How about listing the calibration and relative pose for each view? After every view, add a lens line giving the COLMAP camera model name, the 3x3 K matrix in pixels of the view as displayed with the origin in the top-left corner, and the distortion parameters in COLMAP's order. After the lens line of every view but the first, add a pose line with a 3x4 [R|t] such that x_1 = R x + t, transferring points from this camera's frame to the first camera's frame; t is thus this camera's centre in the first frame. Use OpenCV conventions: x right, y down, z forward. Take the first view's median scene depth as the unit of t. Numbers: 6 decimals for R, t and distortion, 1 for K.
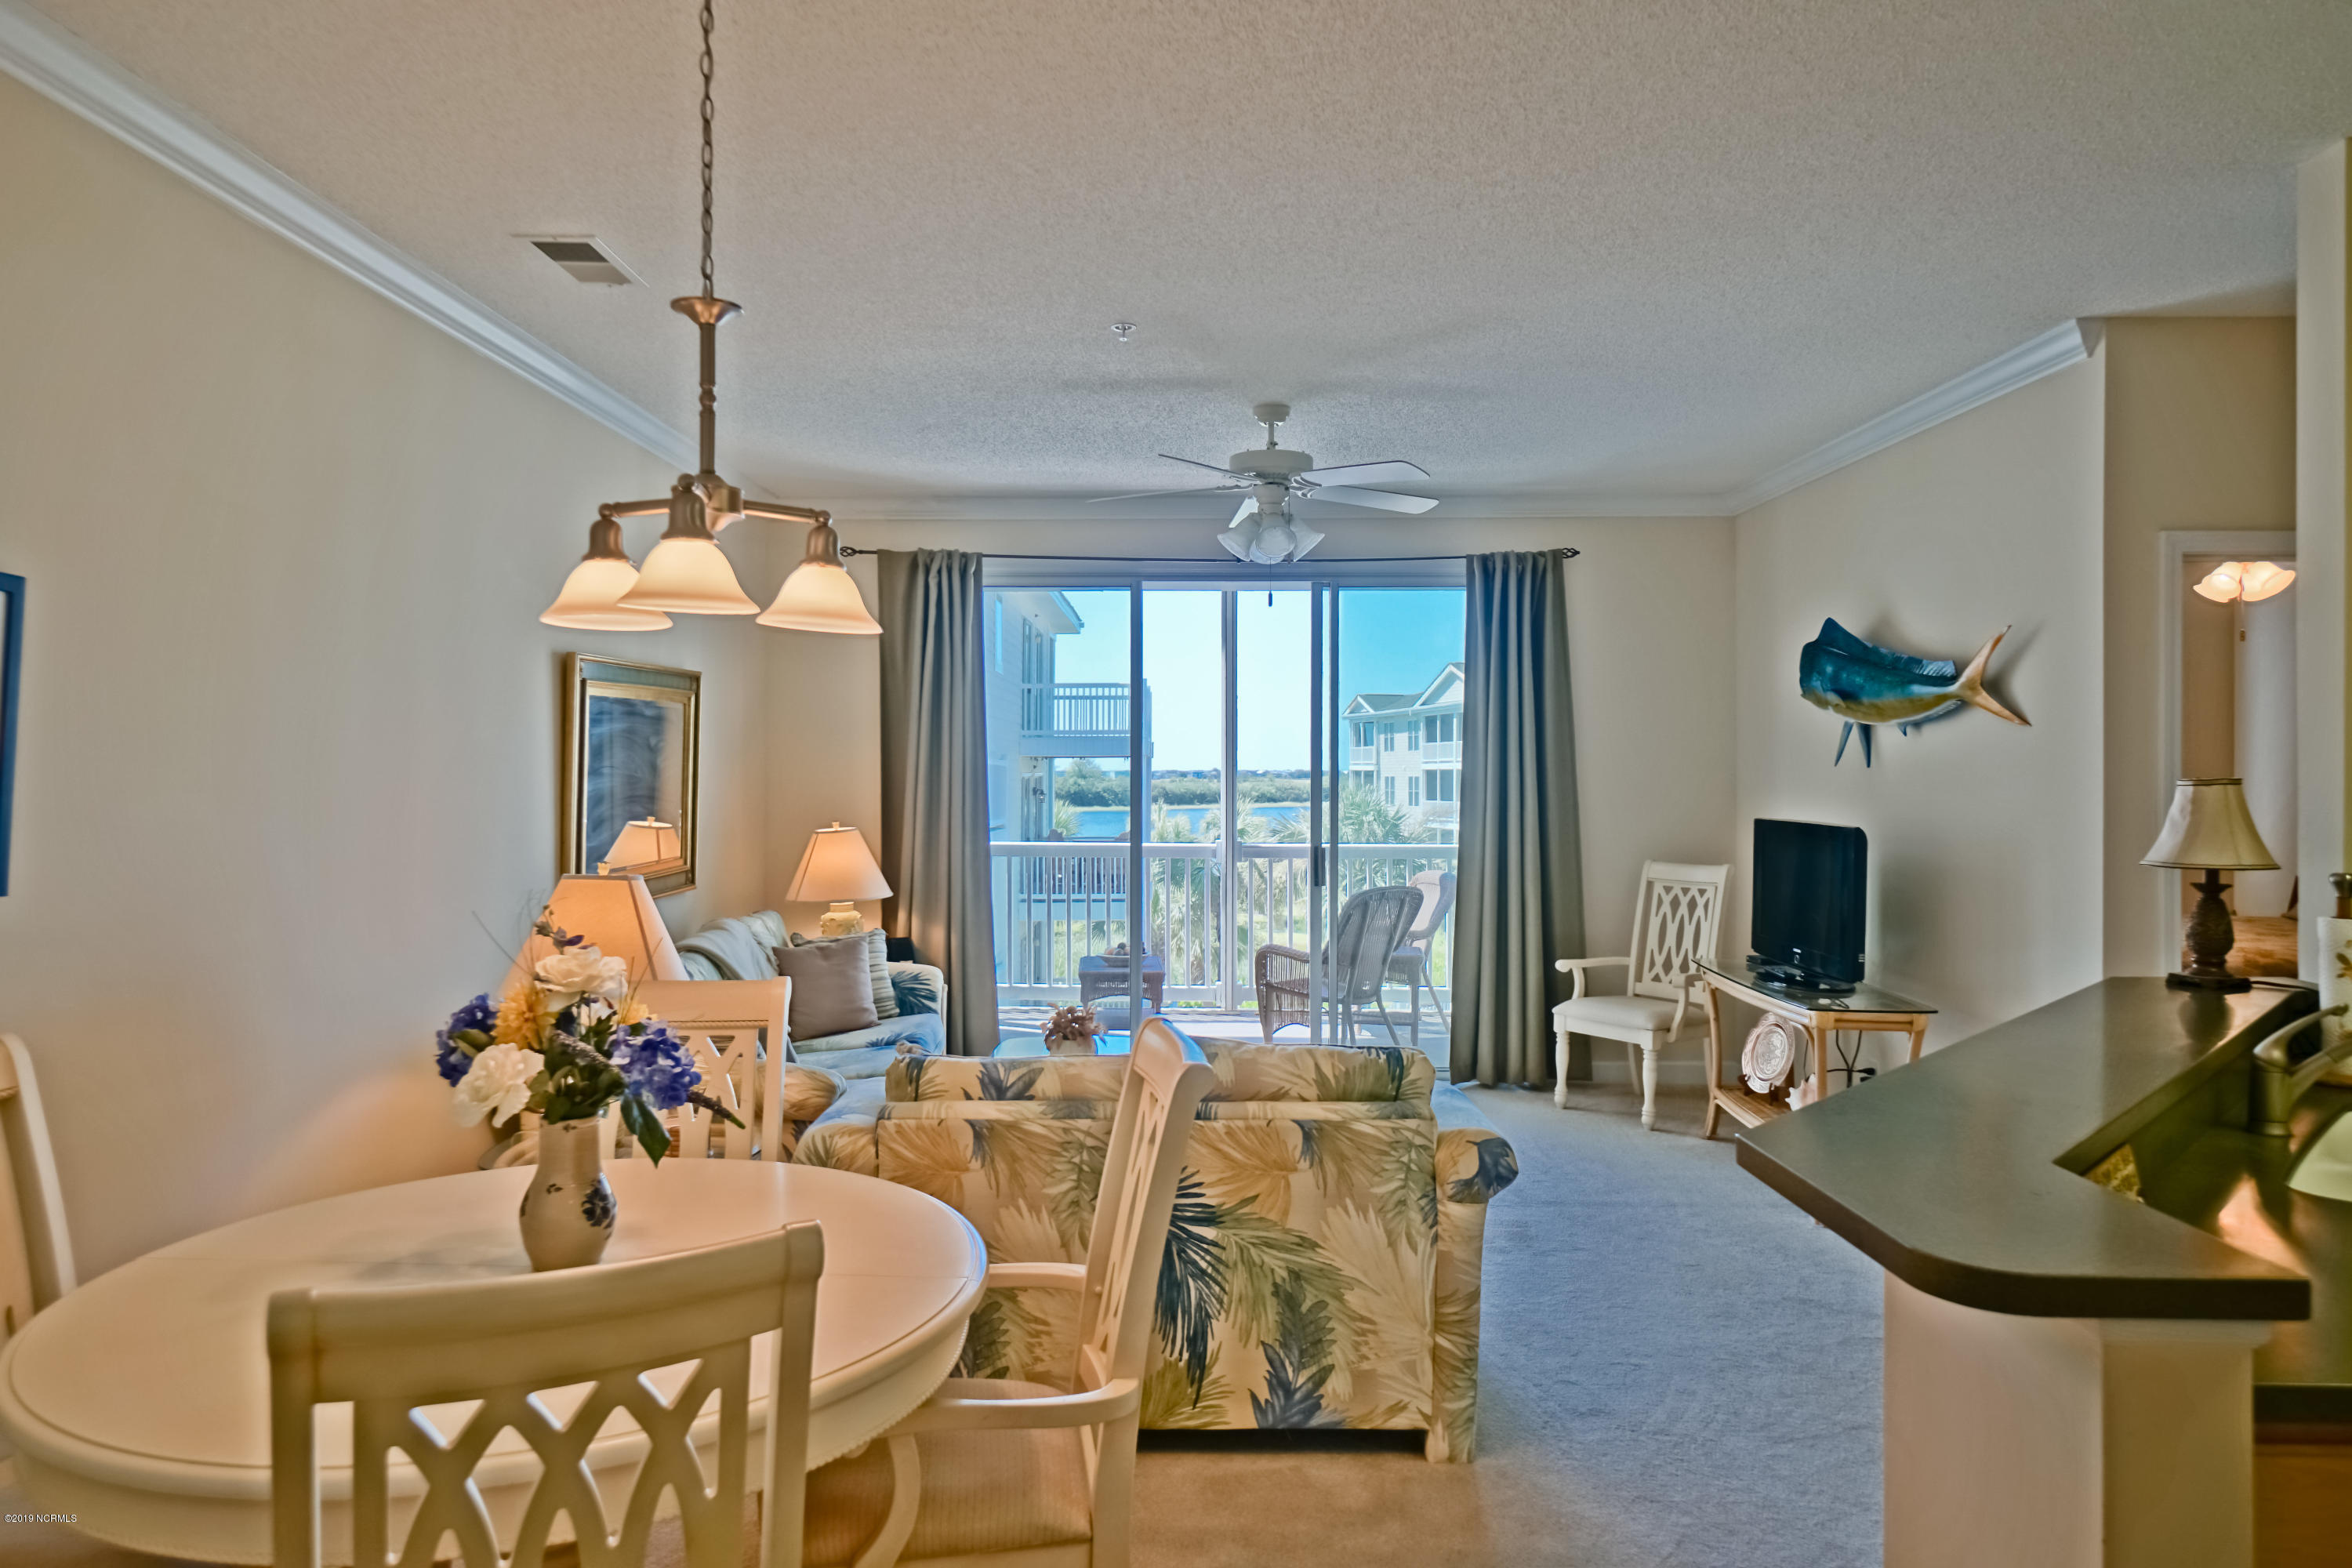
lens RADIAL K [[1393.3, 0, 1176.0], [0, 1393.3, 784.0], [0, 0, 1]] dist [0.002503, 0.000433]
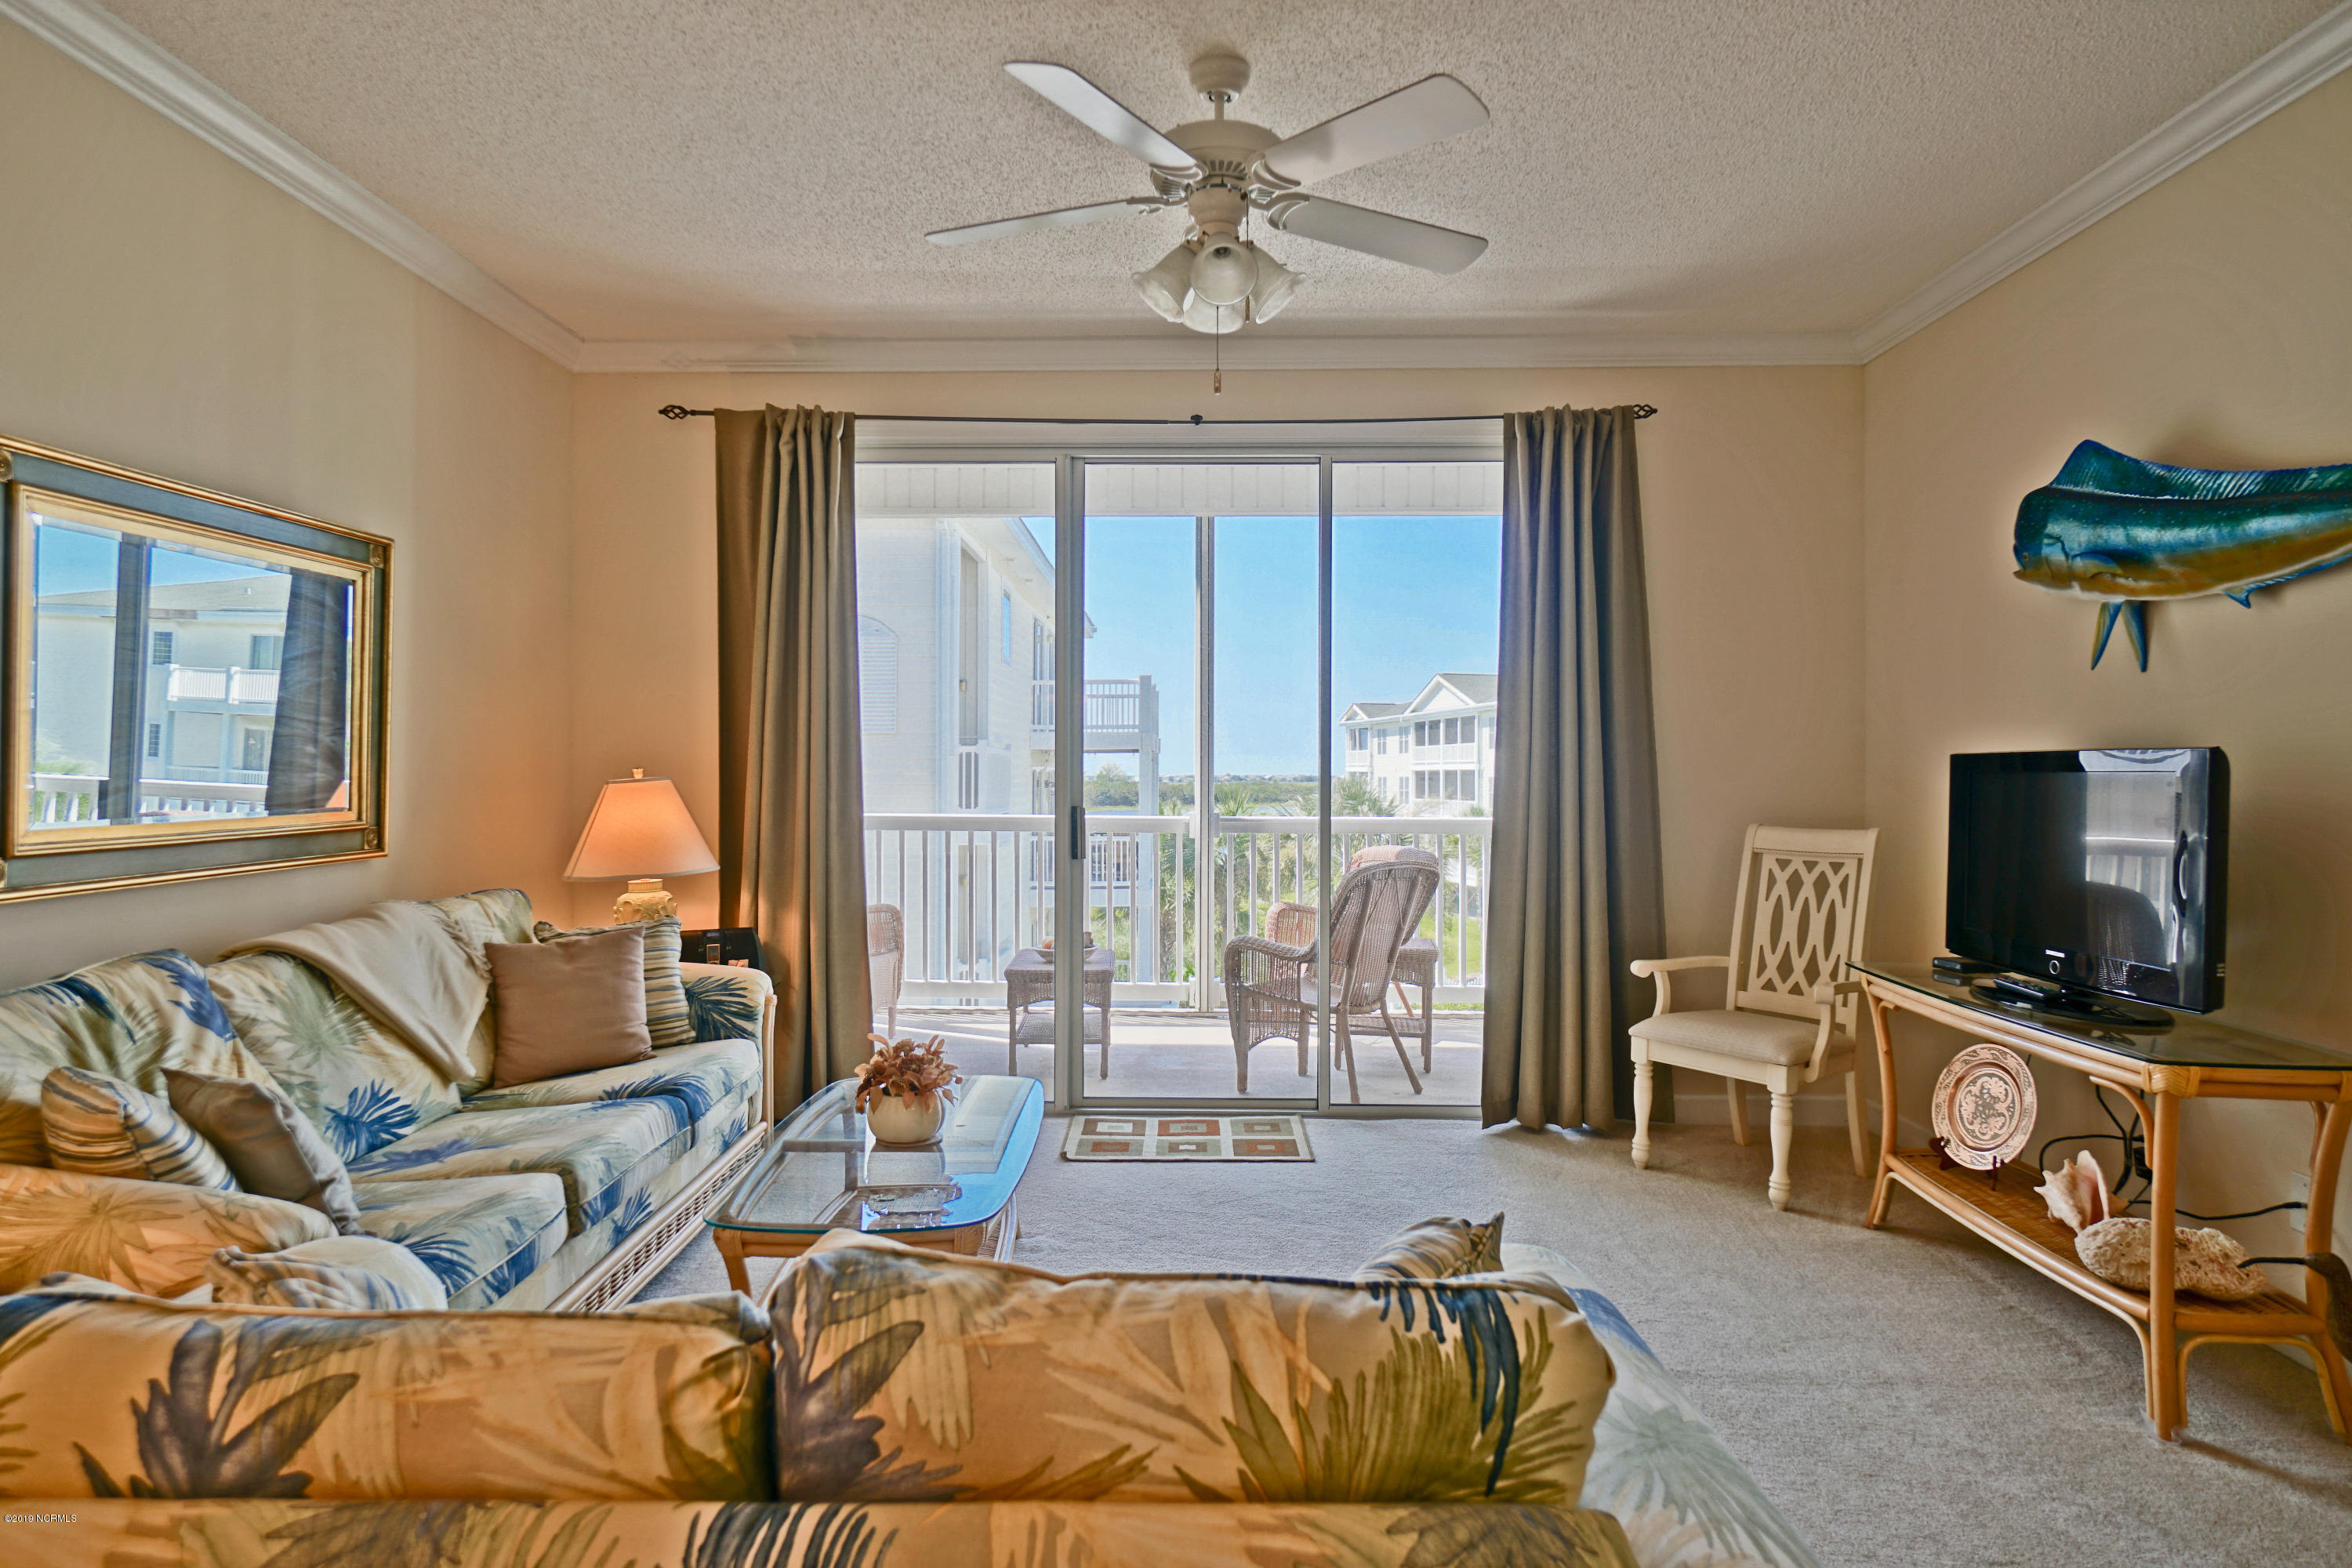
lens RADIAL K [[1261.1, 0, 1176.0], [0, 1261.1, 784.0], [0, 0, 1]] dist [0.001874, 0.000071]
pose [[0.999949, 0.000750, -0.010100, 0.042913], [-0.000747, 1.000000, 0.000340, 0.034653], [0.010101, -0.000333, 0.999949, 0.343871]]
